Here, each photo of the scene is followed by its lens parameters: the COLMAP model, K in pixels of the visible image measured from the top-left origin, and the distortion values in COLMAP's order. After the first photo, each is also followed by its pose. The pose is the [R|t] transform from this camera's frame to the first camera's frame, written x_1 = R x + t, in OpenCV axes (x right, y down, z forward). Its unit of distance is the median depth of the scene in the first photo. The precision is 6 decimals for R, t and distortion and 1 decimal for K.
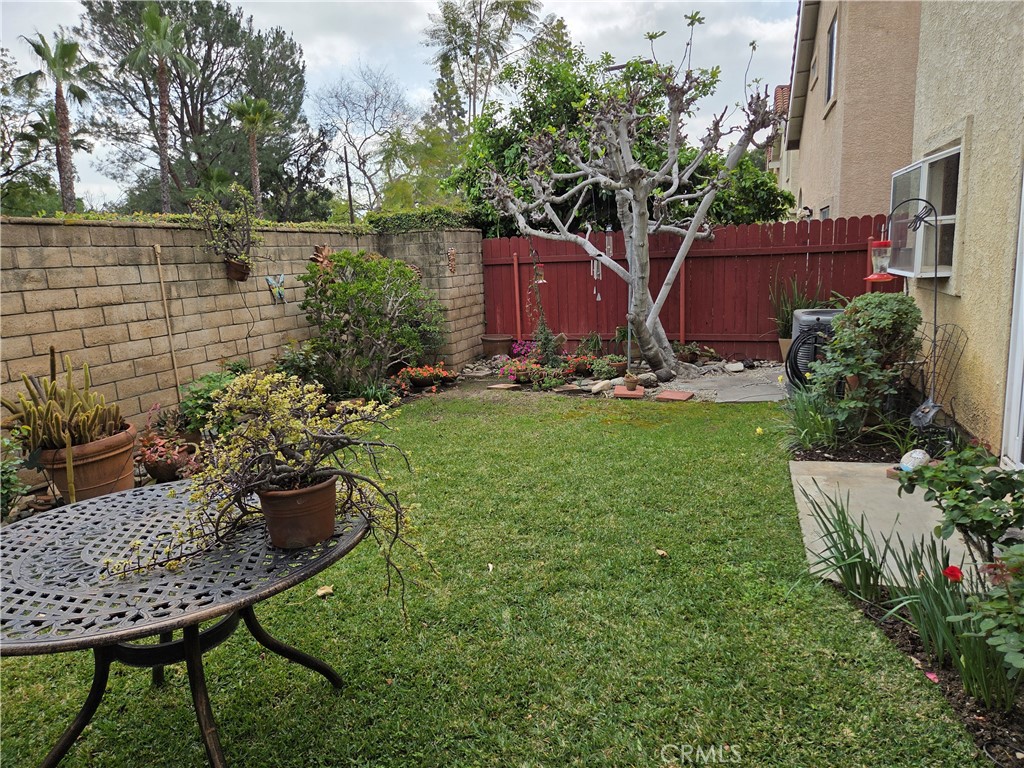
lens RADIAL K [[686.6, 0, 512.1], [0, 686.6, 384.4], [0, 0, 1]] dist [0.000007, -0.000048]
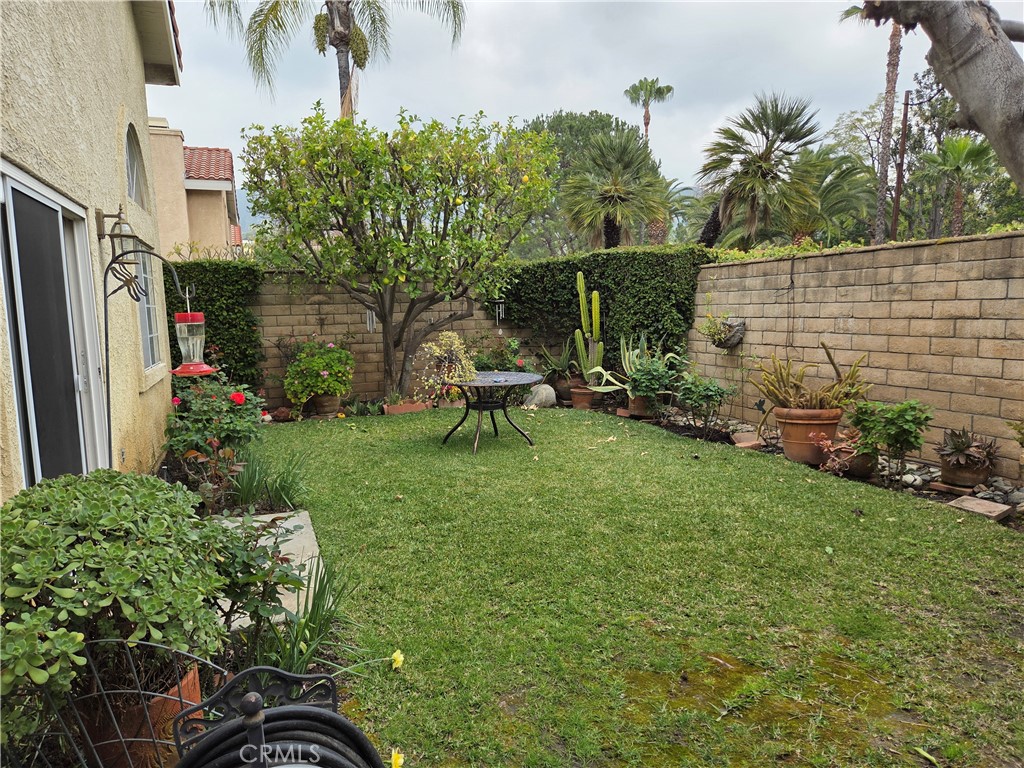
lens RADIAL K [[686.6, 0, 512.2], [0, 686.6, 384.5], [0, 0, 1]] dist [0.000007, -0.000048]
pose [[-0.757326, 0.141841, -0.637447, 0.613125], [-0.055776, 0.958510, 0.279548, -0.284053], [0.650651, 0.247263, -0.717993, 1.394291]]
